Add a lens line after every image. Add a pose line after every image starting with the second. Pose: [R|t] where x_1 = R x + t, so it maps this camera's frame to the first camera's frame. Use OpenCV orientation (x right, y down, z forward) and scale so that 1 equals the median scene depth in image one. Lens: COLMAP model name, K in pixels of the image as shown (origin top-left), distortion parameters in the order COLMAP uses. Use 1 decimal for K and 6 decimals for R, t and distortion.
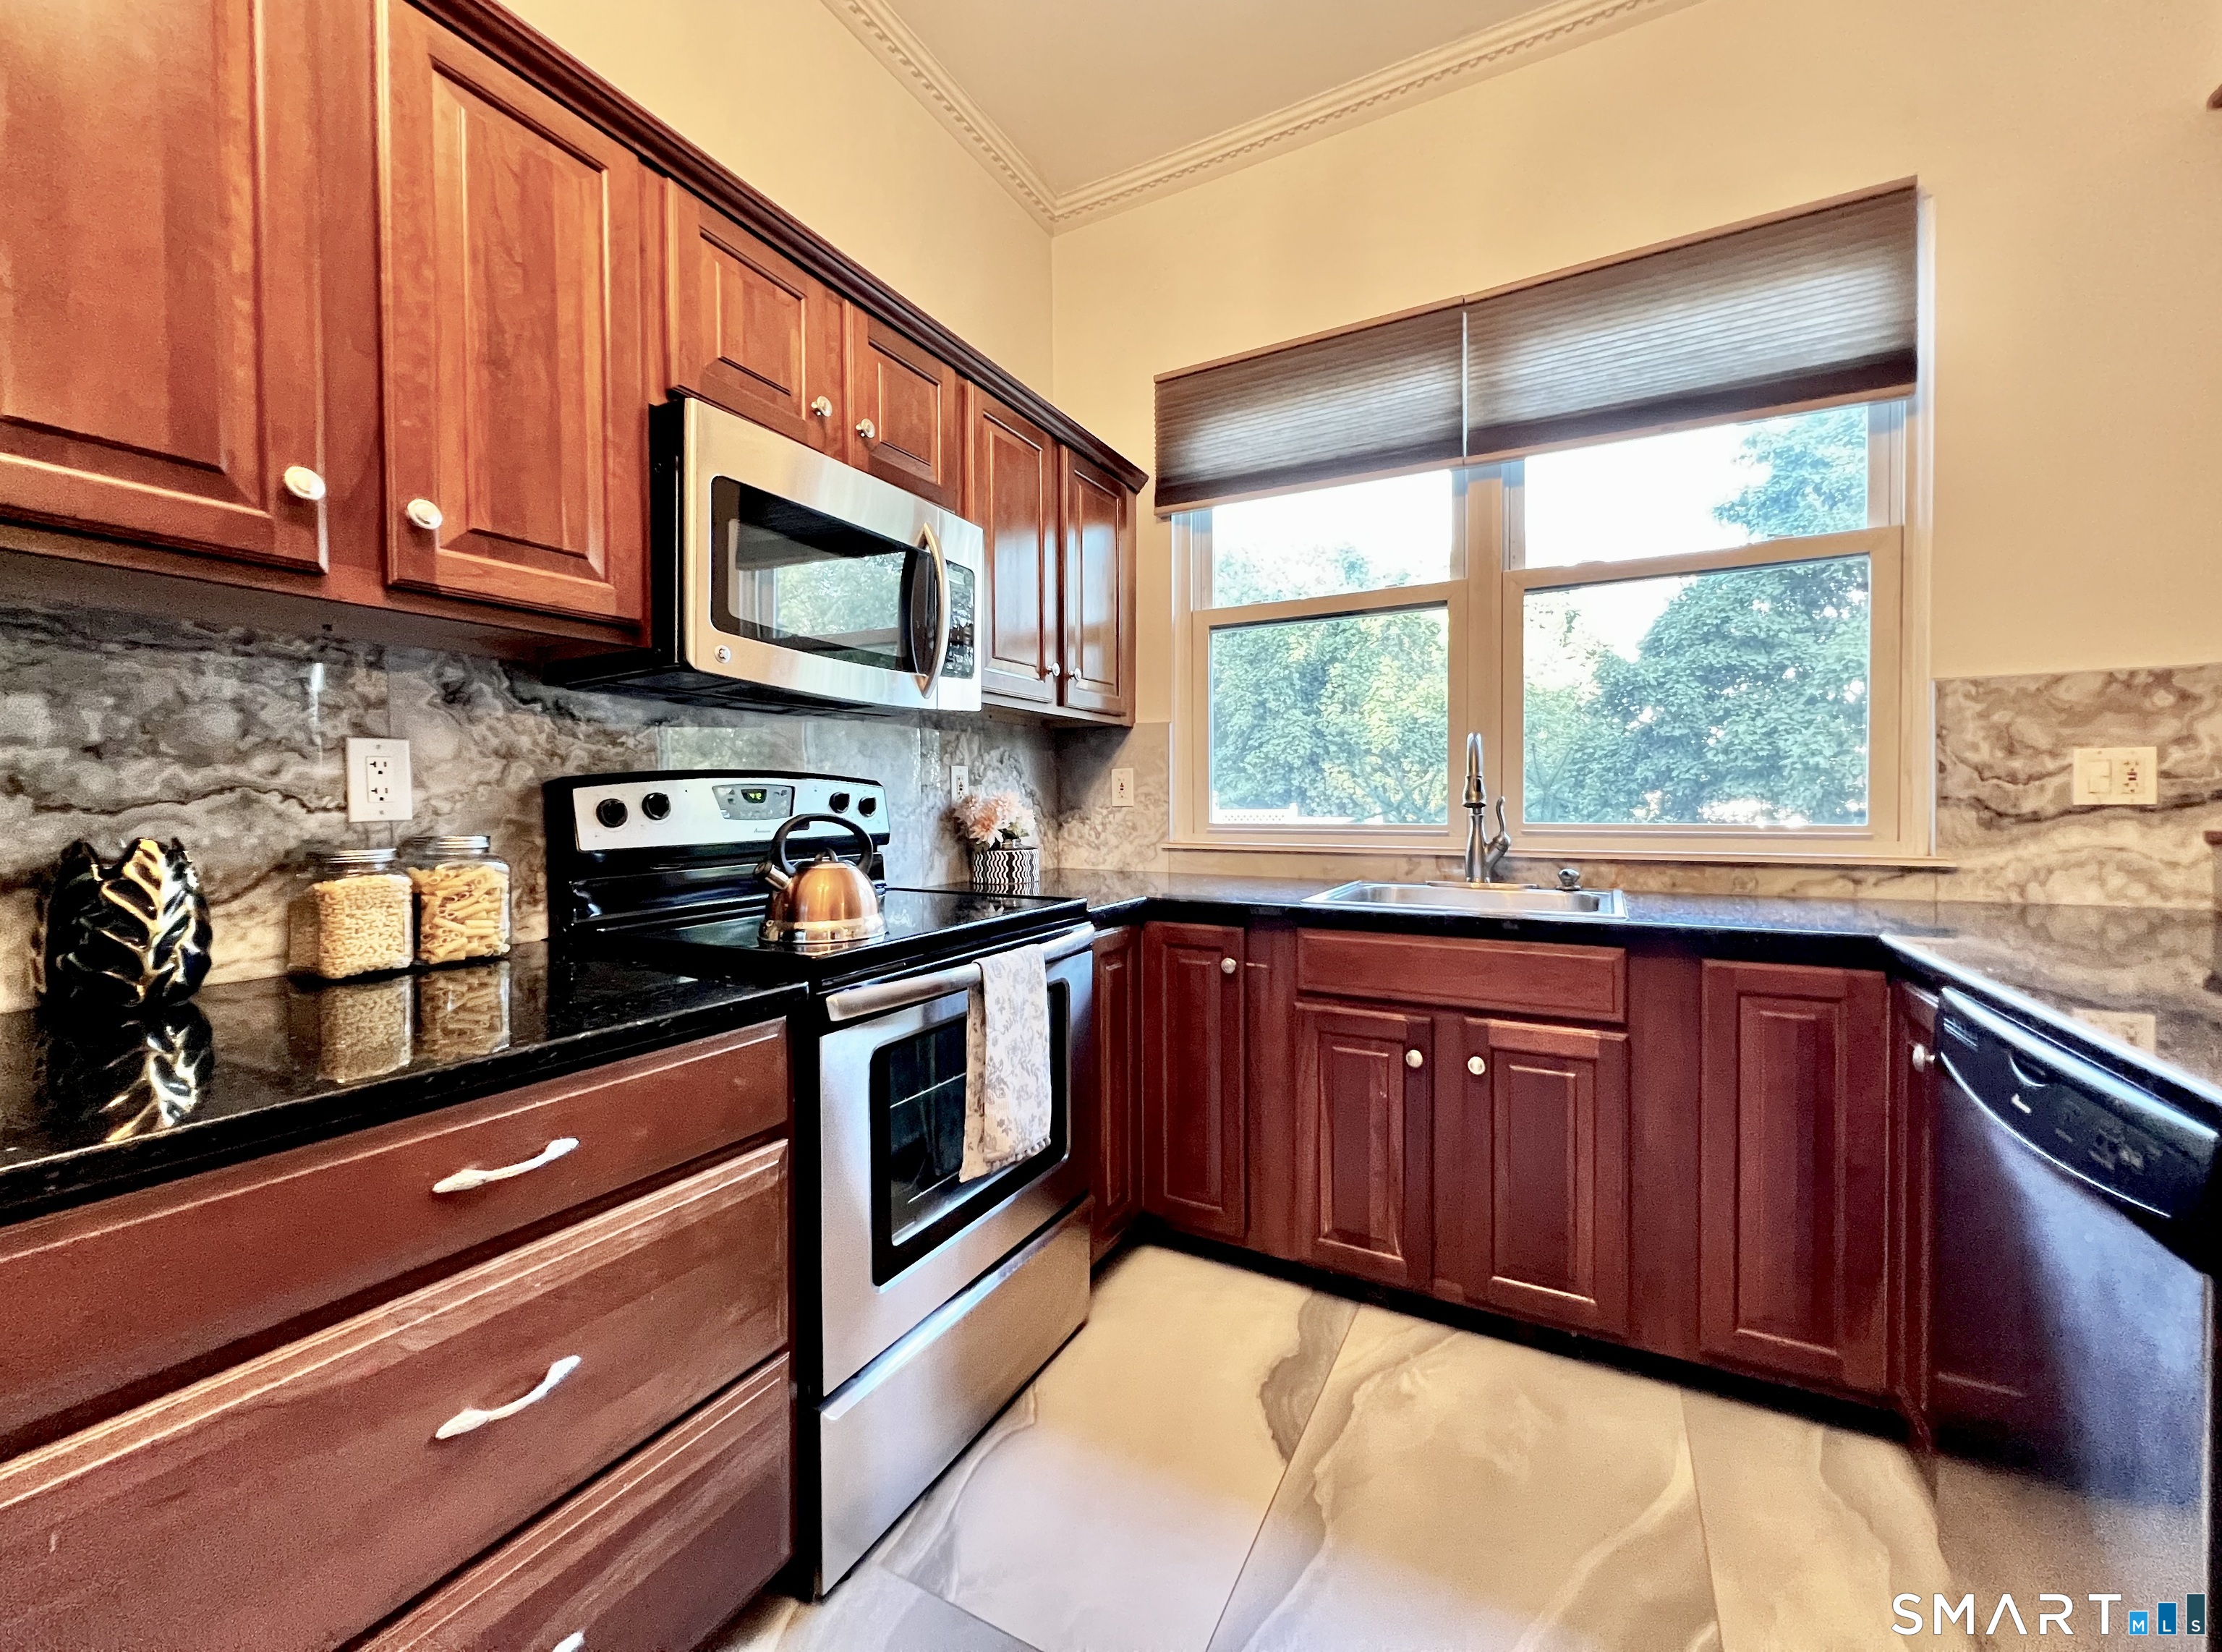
lens RADIAL K [[887.5, 0, 1107.6], [0, 887.5, 810.7], [0, 0, 1]] dist [-0.001317, -0.000214]
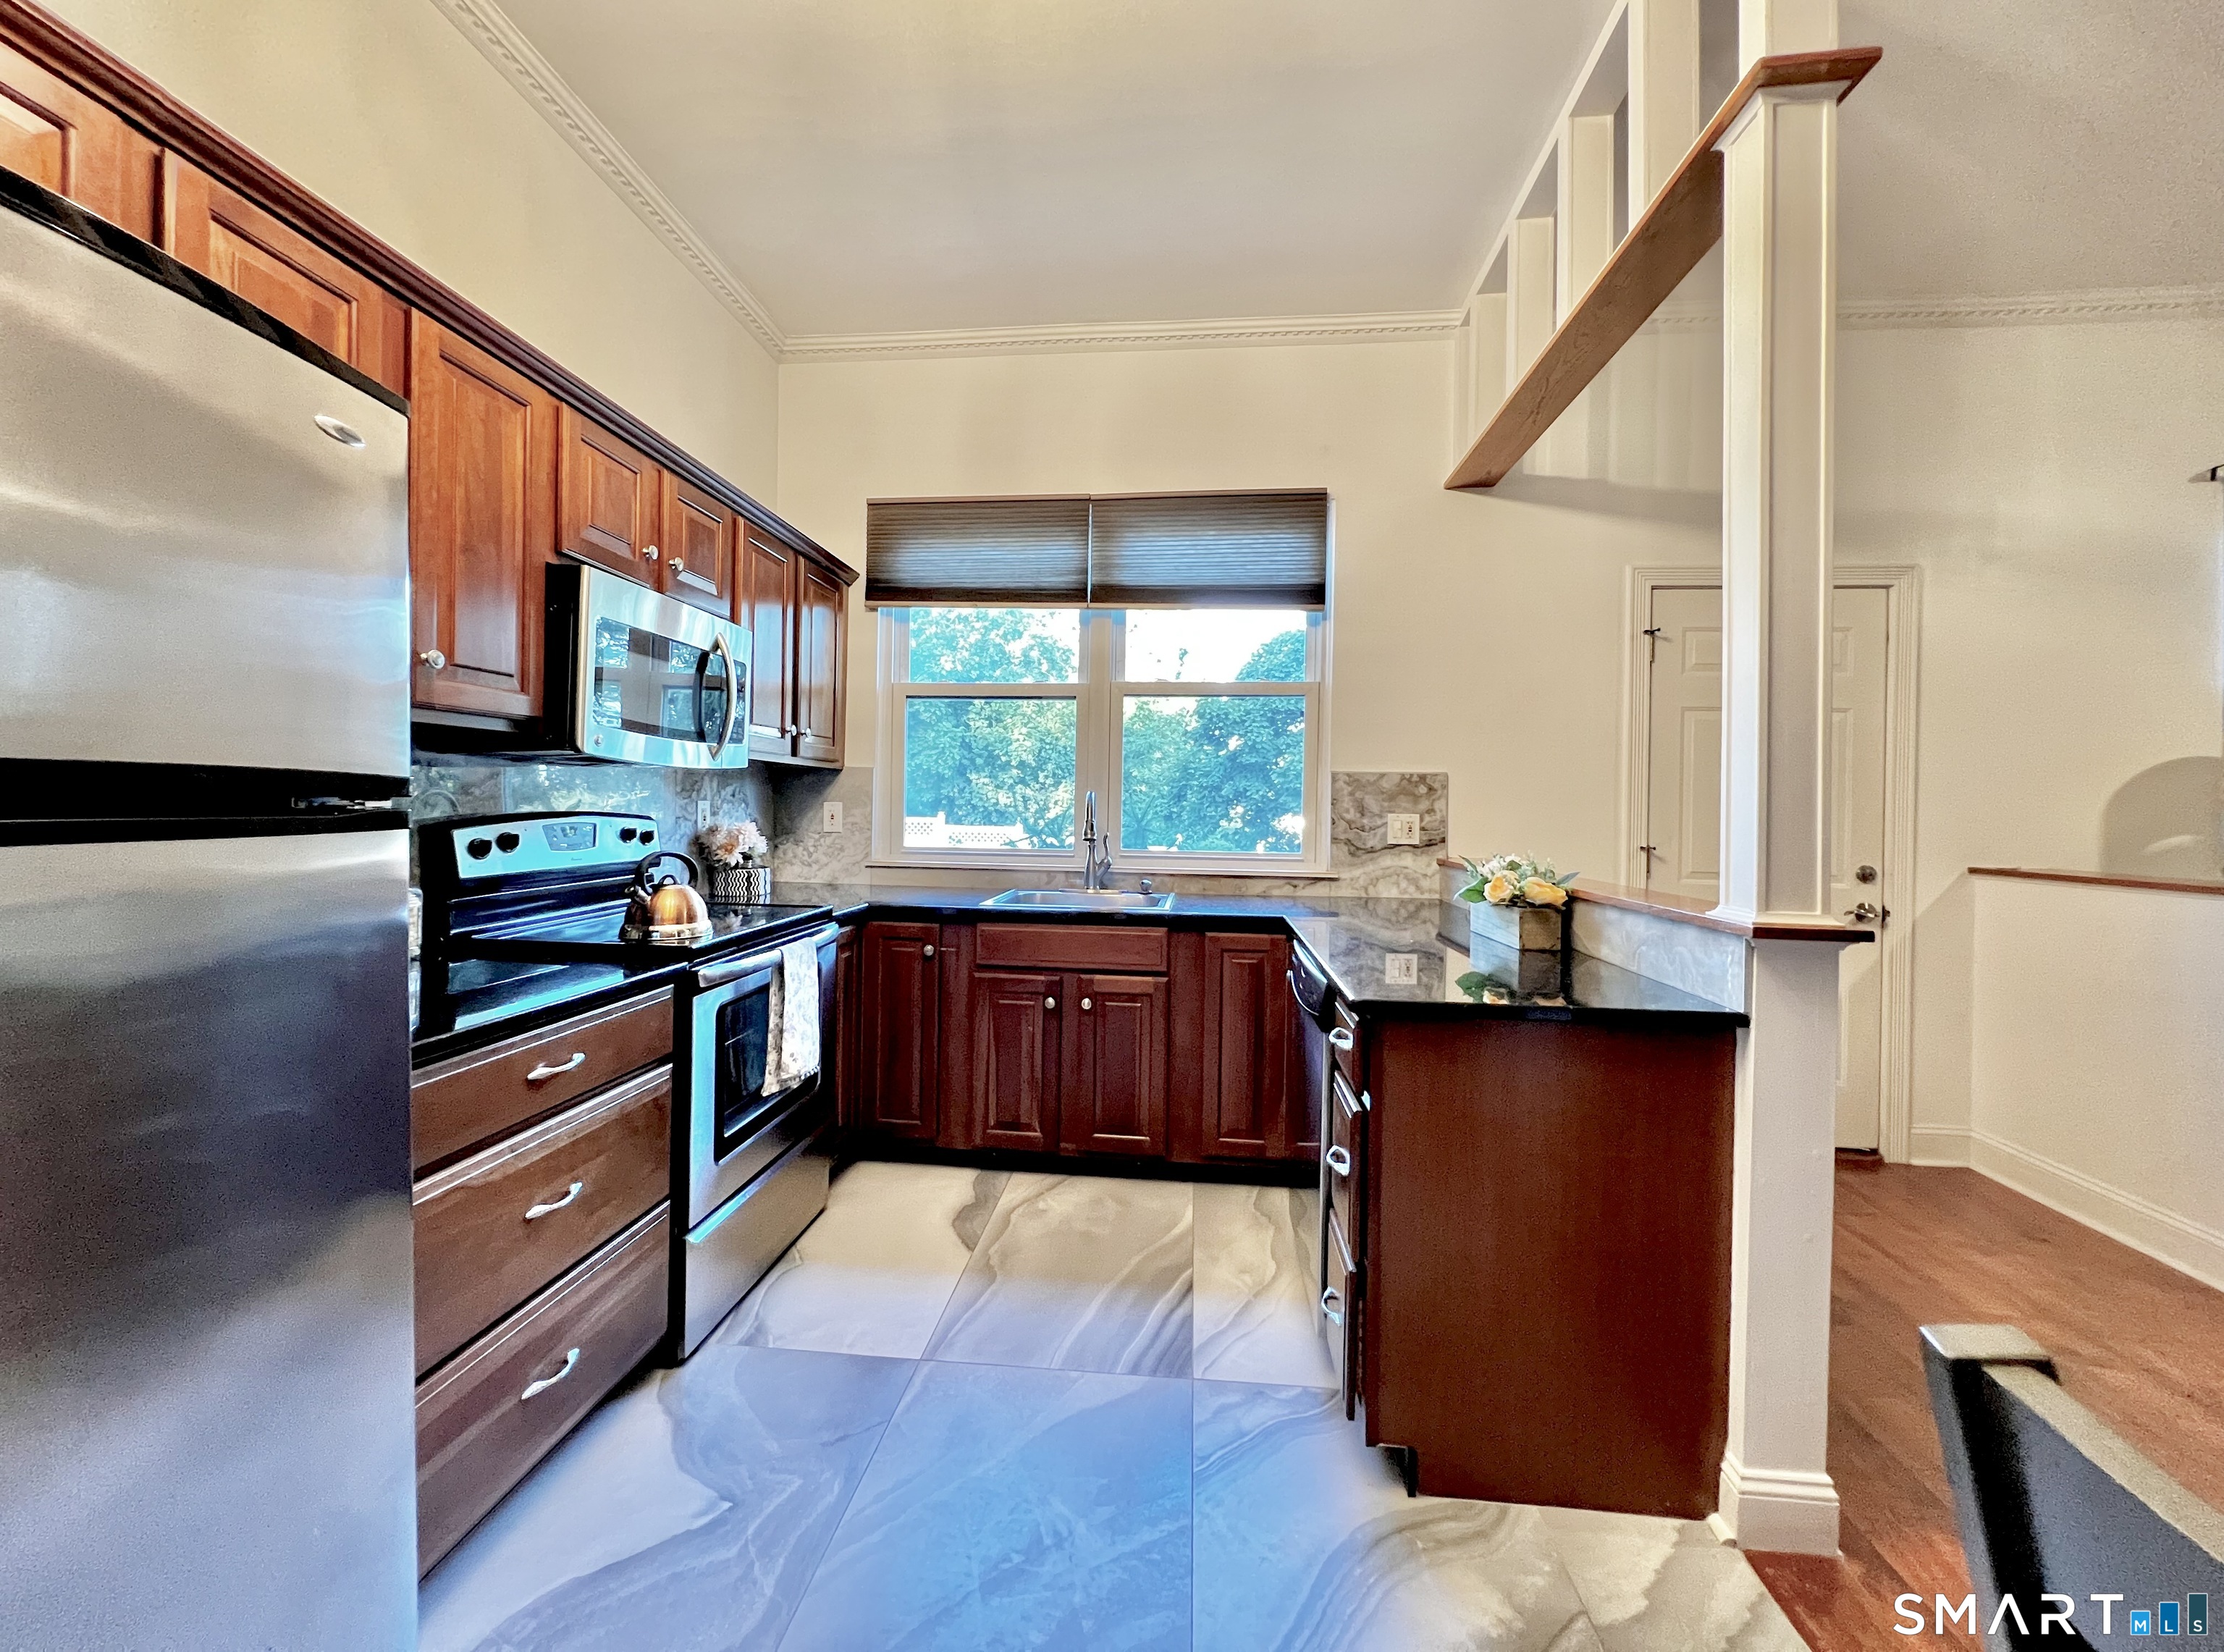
lens RADIAL K [[888.3, 0, 1108.6], [0, 888.3, 810.7], [0, 0, 1]] dist [-0.001317, -0.000214]
pose [[0.921362, 0.019260, 0.388228, -0.181187], [-0.017411, 0.999814, -0.008280, -0.051788], [-0.388315, 0.000869, 0.921526, -0.505318]]
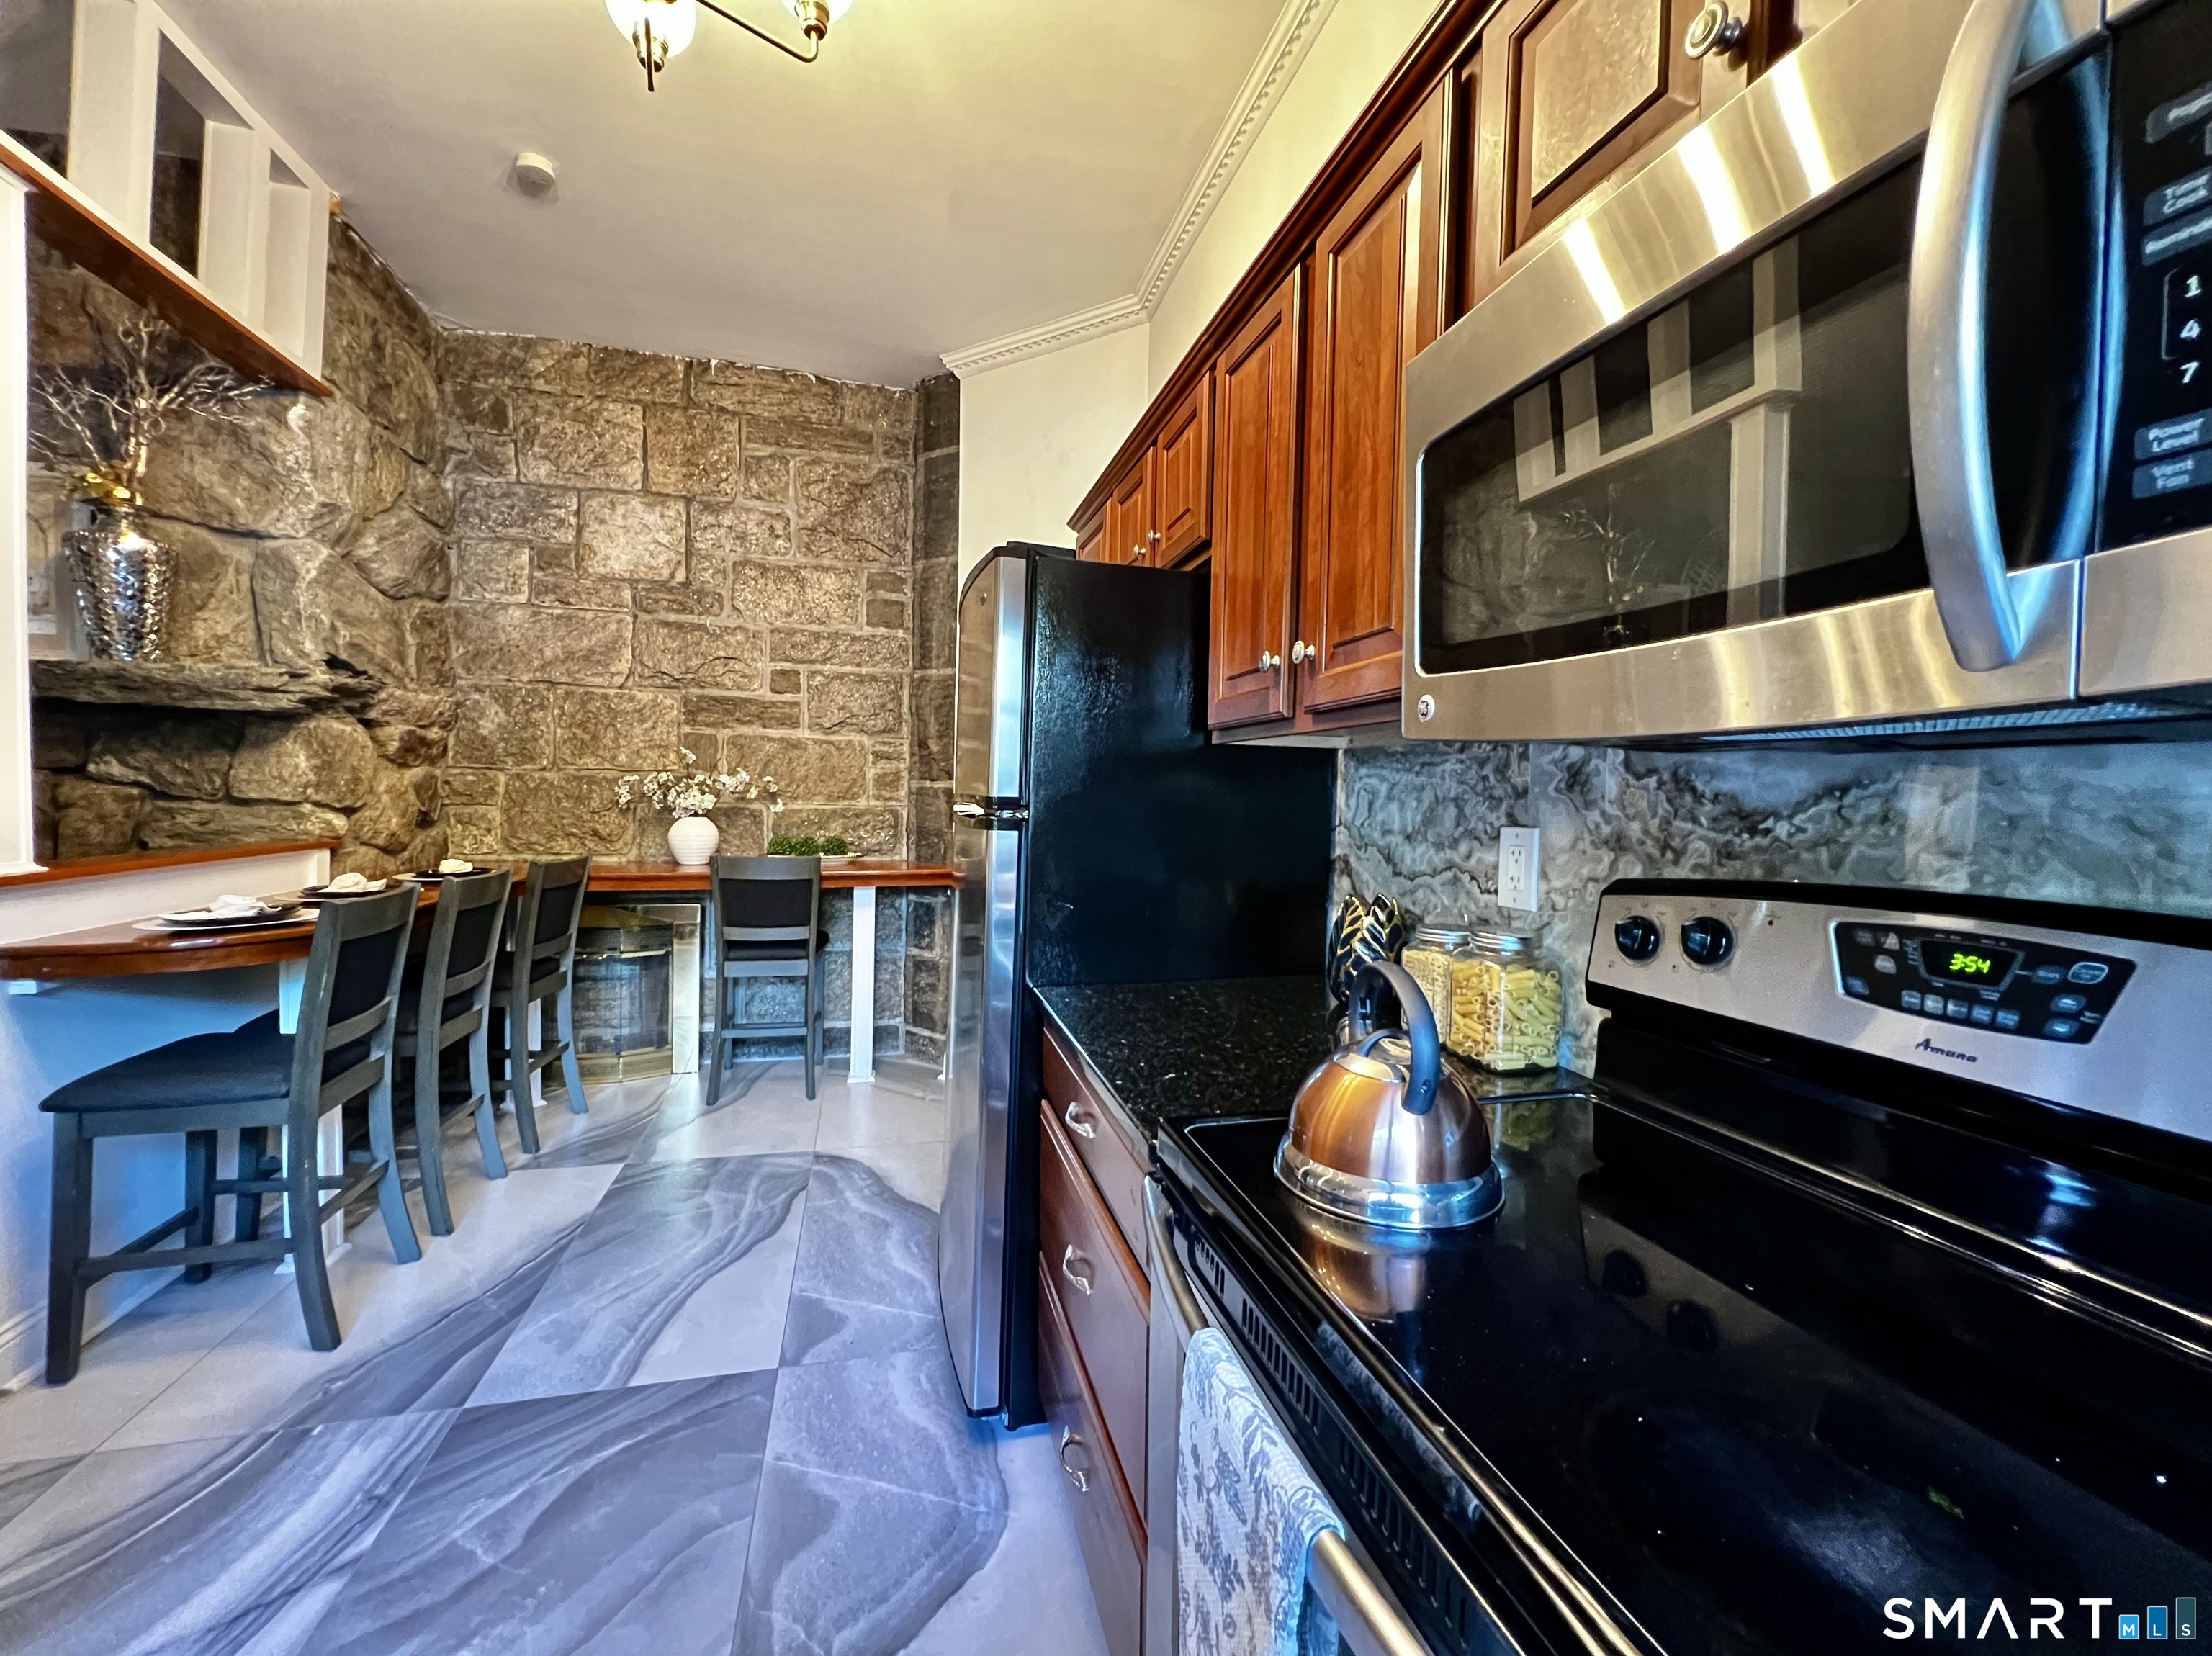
lens RADIAL K [[890.6, 0, 1106.0], [0, 890.6, 828.0], [0, 0, 1]] dist [-0.001938, -0.000205]
pose [[-0.734244, 0.016802, -0.678678, 0.162015], [-0.026286, 0.998240, 0.053152, -0.090710], [0.678377, 0.056866, -0.732510, 1.053629]]
